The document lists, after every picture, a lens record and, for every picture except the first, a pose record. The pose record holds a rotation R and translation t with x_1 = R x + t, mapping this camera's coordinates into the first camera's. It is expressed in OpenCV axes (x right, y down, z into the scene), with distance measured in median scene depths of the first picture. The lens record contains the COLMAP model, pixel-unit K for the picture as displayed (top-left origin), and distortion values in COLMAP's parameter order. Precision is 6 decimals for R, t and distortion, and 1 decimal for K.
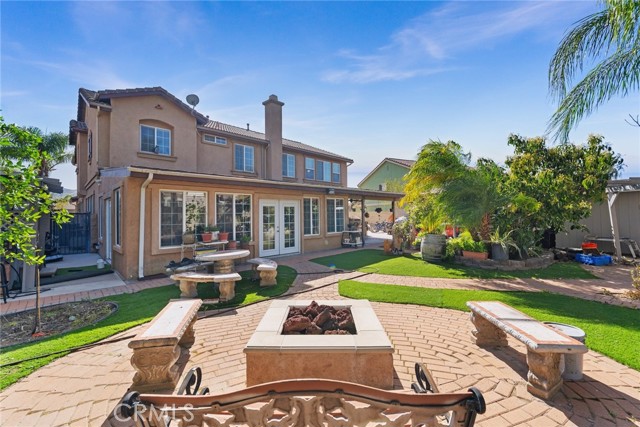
lens RADIAL K [[262.9, 0, 316.6], [0, 262.9, 211.8], [0, 0, 1]] dist [-0.000135, -0.000087]
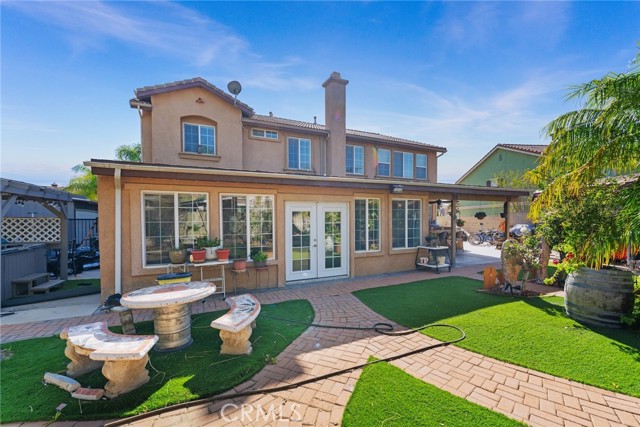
lens RADIAL K [[266.6, 0, 315.5], [0, 266.6, 225.4], [0, 0, 1]] dist [0.001280, 0.000113]
pose [[0.941855, 0.013436, -0.335751, 0.084237], [-0.000322, 0.999236, 0.039084, -0.009132], [0.336020, -0.036703, 0.941139, 0.263513]]
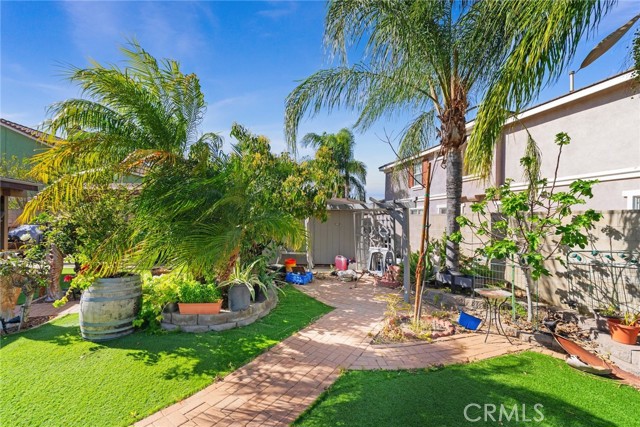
lens RADIAL K [[266.6, 0, 315.5], [0, 266.6, 225.4], [0, 0, 1]] dist [0.001280, 0.000113]
pose [[0.428242, 0.004325, 0.903654, 0.123110], [-0.033997, 0.999358, 0.011328, -0.016250], [-0.903024, -0.035573, 0.428114, 0.347871]]
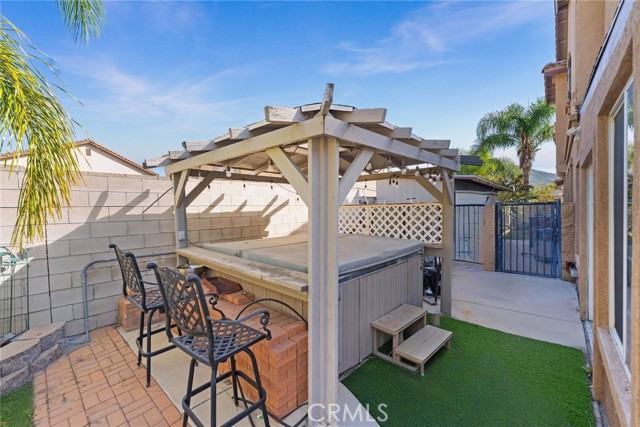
lens RADIAL K [[262.9, 0, 316.6], [0, 262.9, 211.8], [0, 0, 1]] dist [-0.000135, -0.000087]
pose [[0.044786, 0.020421, -0.998788, -0.342863], [0.030879, 0.999285, 0.021815, -0.002945], [0.998519, -0.031819, 0.044123, 0.467494]]
